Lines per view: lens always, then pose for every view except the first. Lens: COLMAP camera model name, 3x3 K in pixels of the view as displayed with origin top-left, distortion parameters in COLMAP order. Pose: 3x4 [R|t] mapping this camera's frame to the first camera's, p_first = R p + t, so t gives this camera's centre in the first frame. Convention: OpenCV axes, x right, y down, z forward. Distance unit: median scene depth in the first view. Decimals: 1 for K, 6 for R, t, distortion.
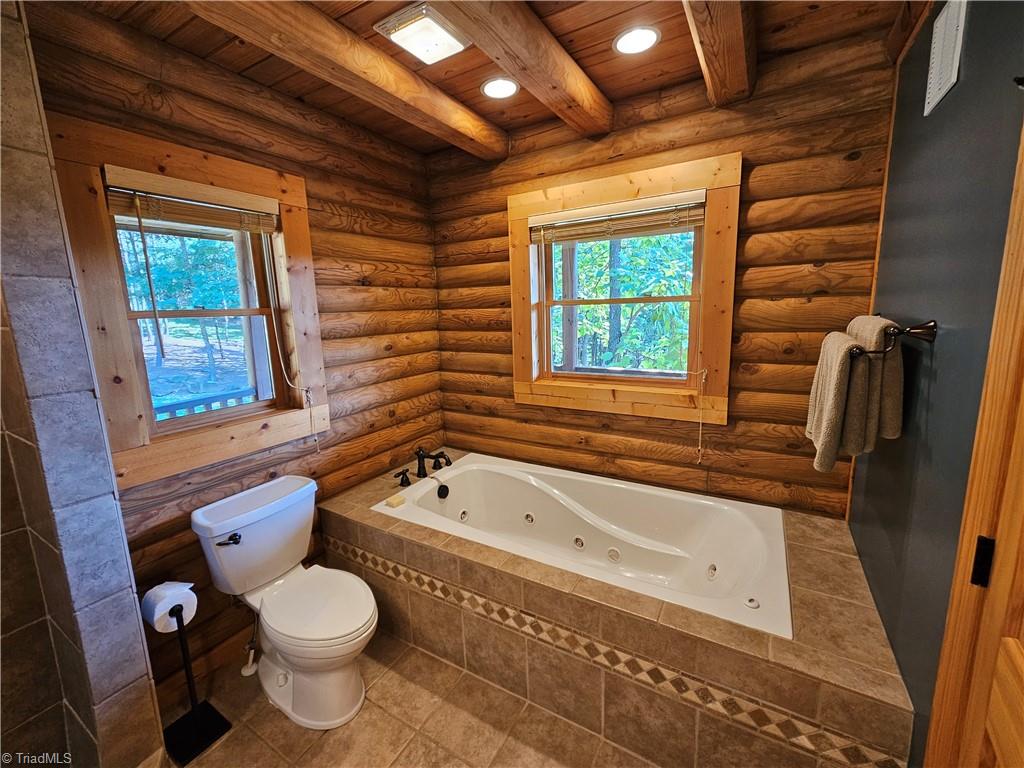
lens RADIAL K [[419.8, 0, 512.0], [0, 419.8, 384.0], [0, 0, 1]] dist [0.000351, 0.000011]
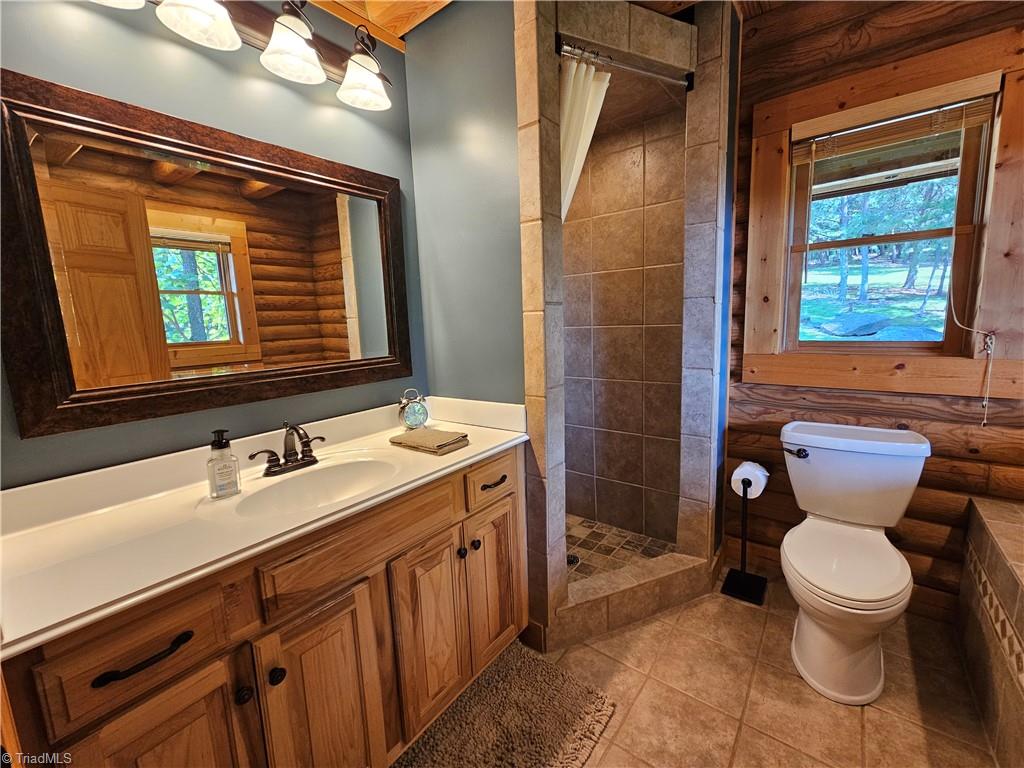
lens RADIAL K [[419.8, 0, 512.0], [0, 419.8, 384.0], [0, 0, 1]] dist [0.000351, 0.000011]
pose [[-0.129794, 0.192091, -0.972756, 0.445726], [-0.130197, 0.969259, 0.208773, 0.068866], [0.982956, 0.153747, -0.100794, 0.352118]]
